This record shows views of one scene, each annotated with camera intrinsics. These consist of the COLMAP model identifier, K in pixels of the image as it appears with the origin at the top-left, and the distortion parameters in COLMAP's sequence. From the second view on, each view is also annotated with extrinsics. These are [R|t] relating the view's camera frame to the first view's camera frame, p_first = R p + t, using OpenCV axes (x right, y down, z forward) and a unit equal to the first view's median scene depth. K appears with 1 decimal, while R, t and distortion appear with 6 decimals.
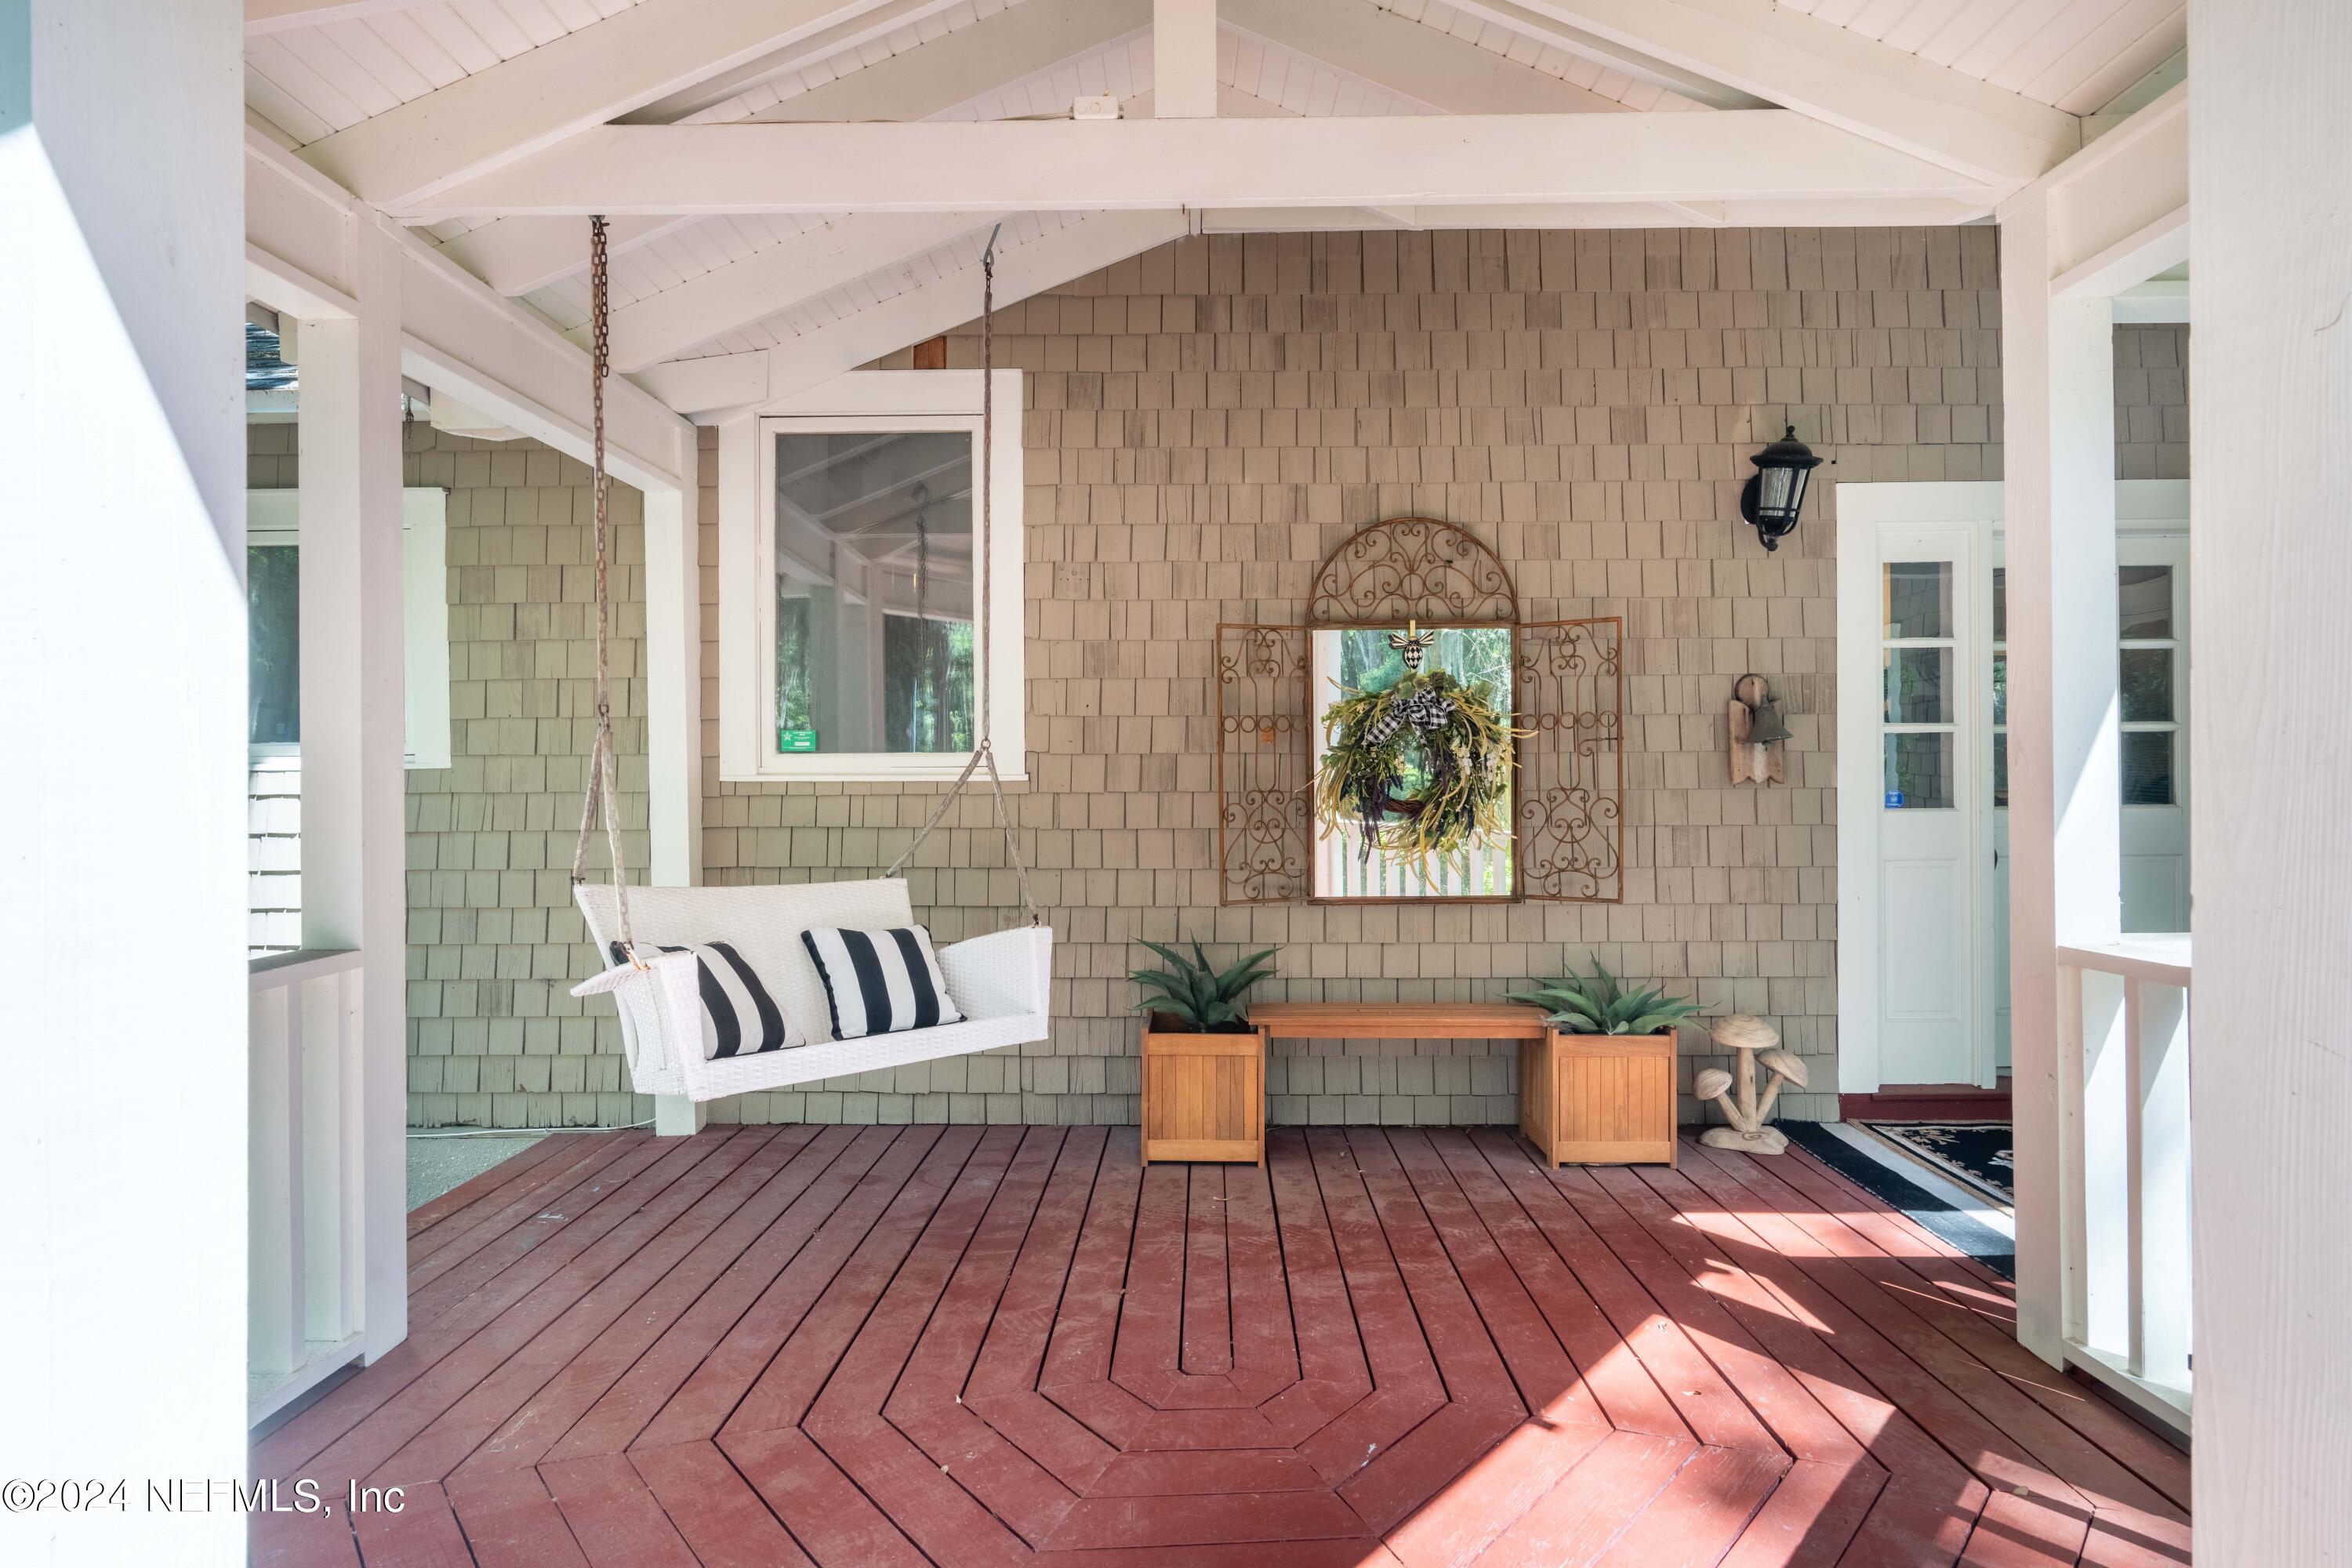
lens RADIAL K [[1178.1, 0, 1176.0], [0, 1178.1, 784.0], [0, 0, 1]] dist [-0.004176, -0.000712]
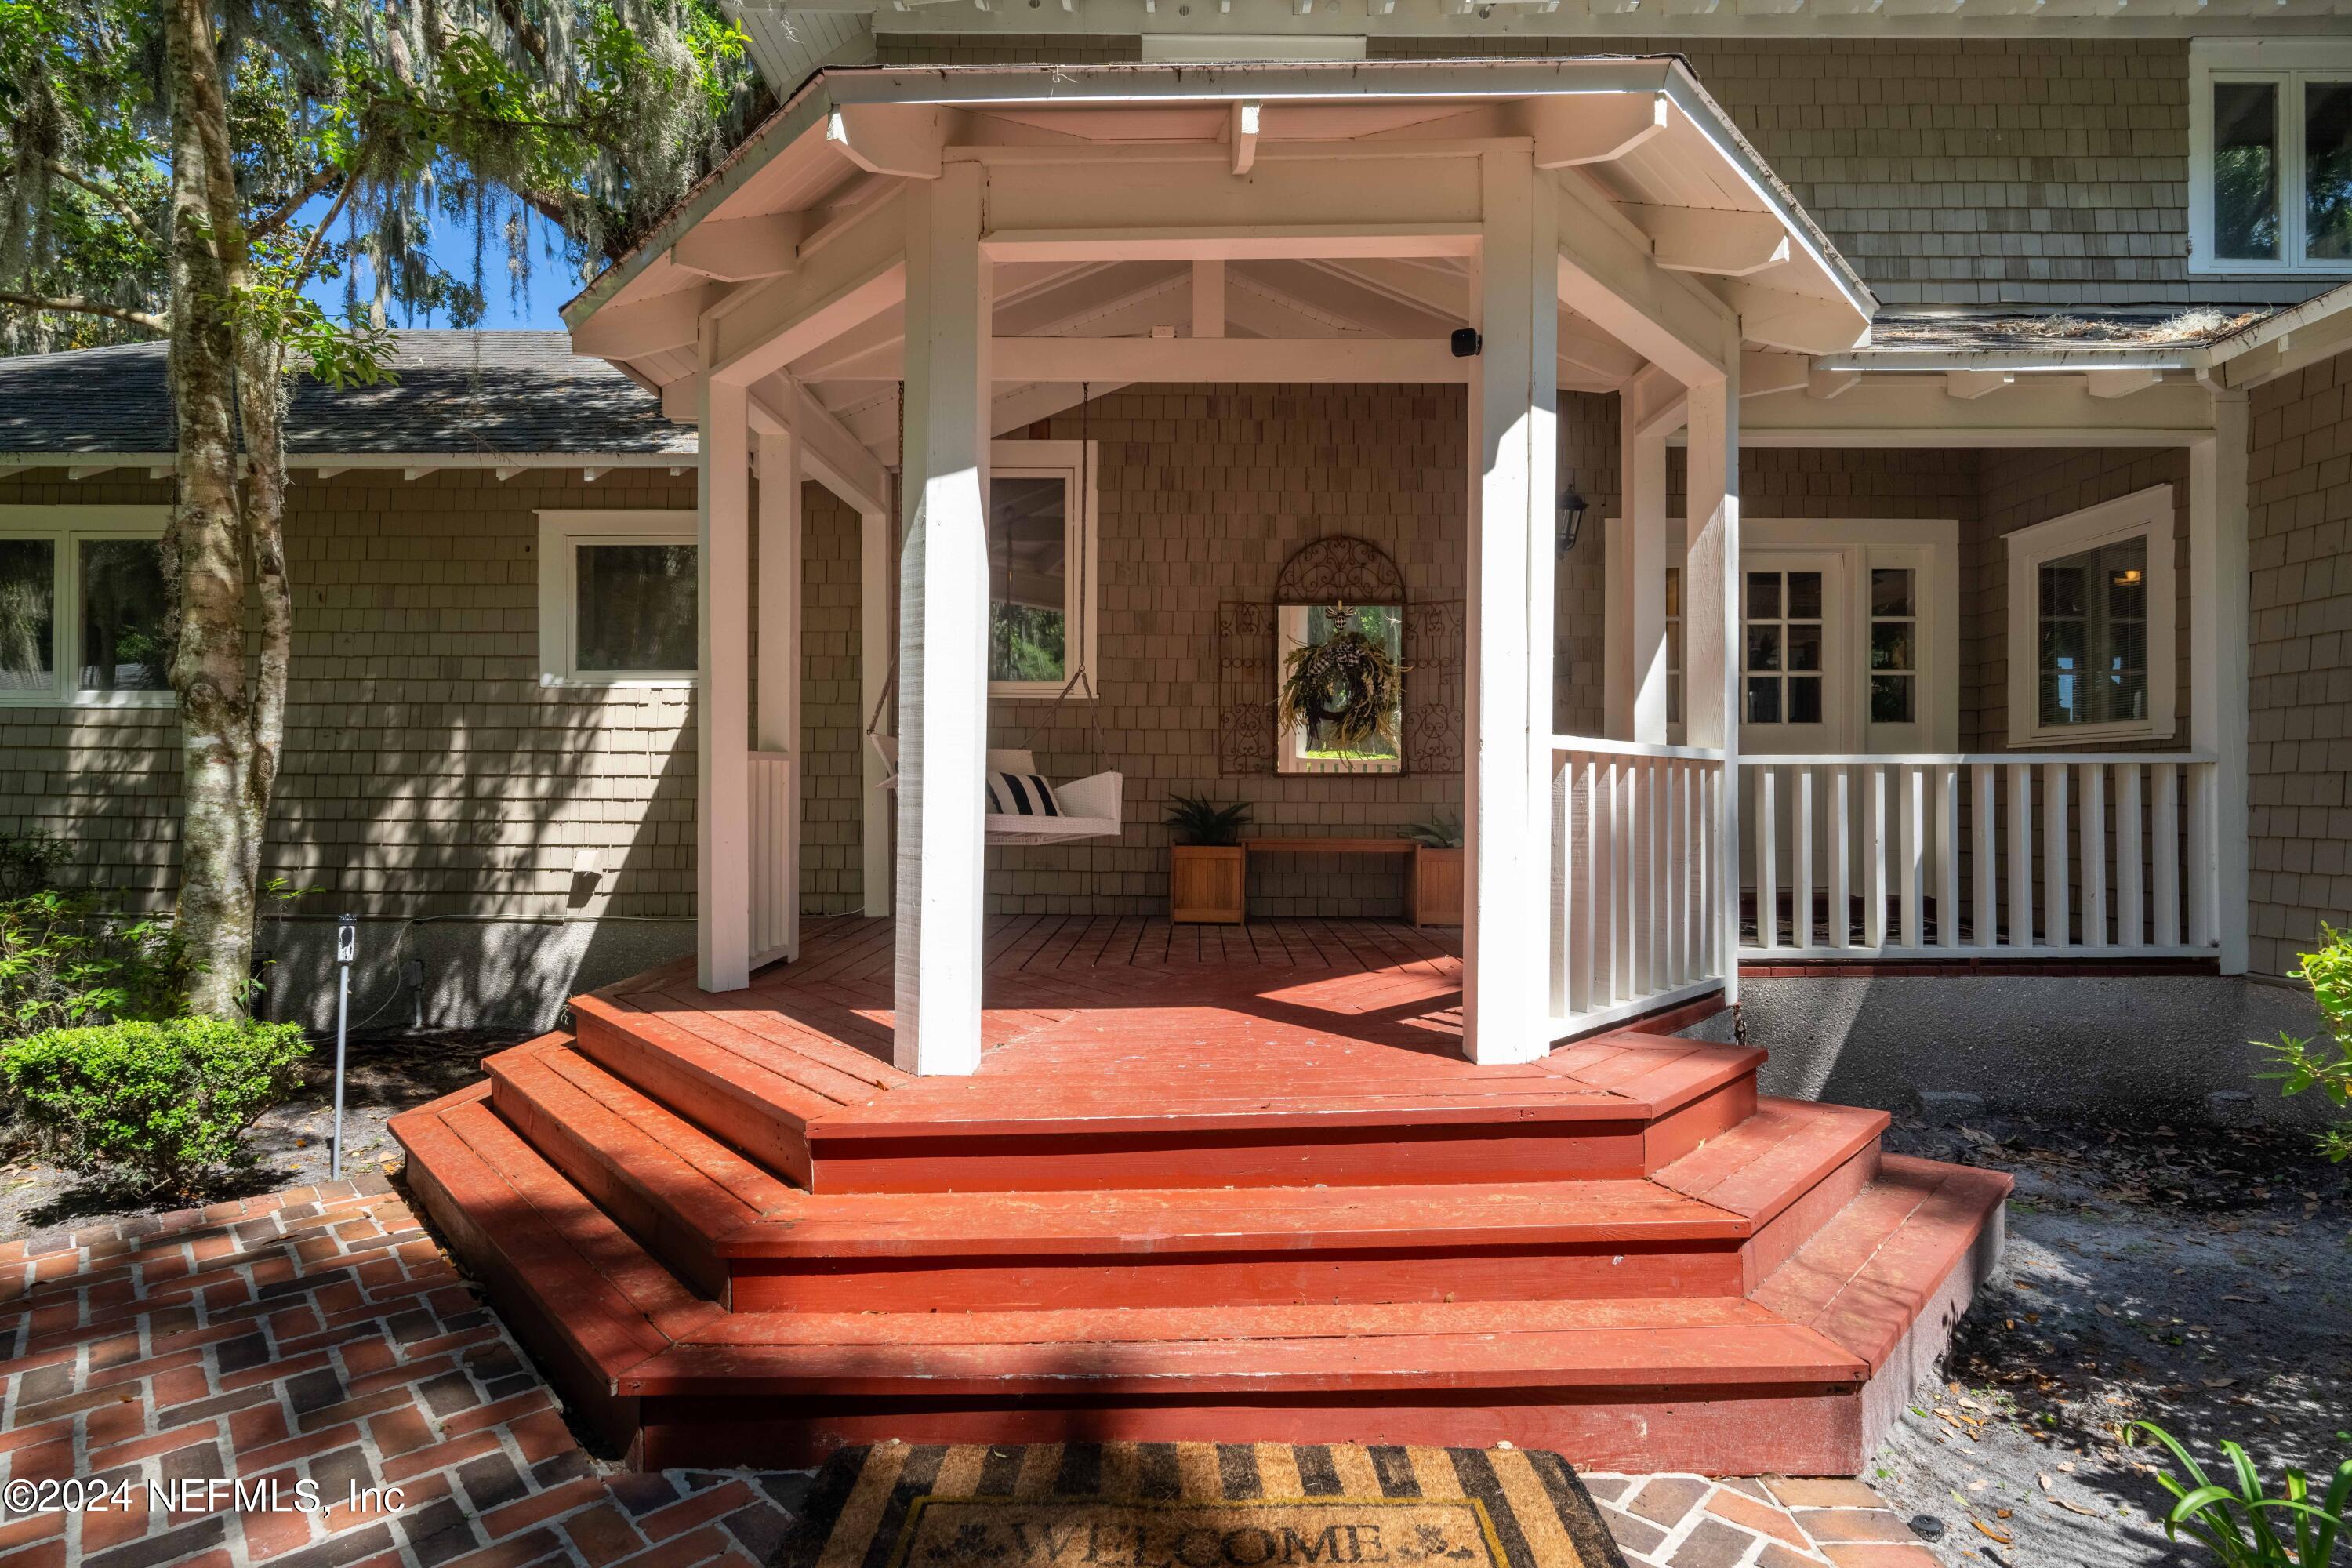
lens RADIAL K [[1178.1, 0, 1176.0], [0, 1178.1, 784.0], [0, 0, 1]] dist [-0.004176, -0.000712]
pose [[0.999914, 0.010203, 0.008207, -0.033705], [-0.010193, 0.999947, -0.001194, 0.115992], [-0.008218, 0.001110, 0.999966, -0.605419]]
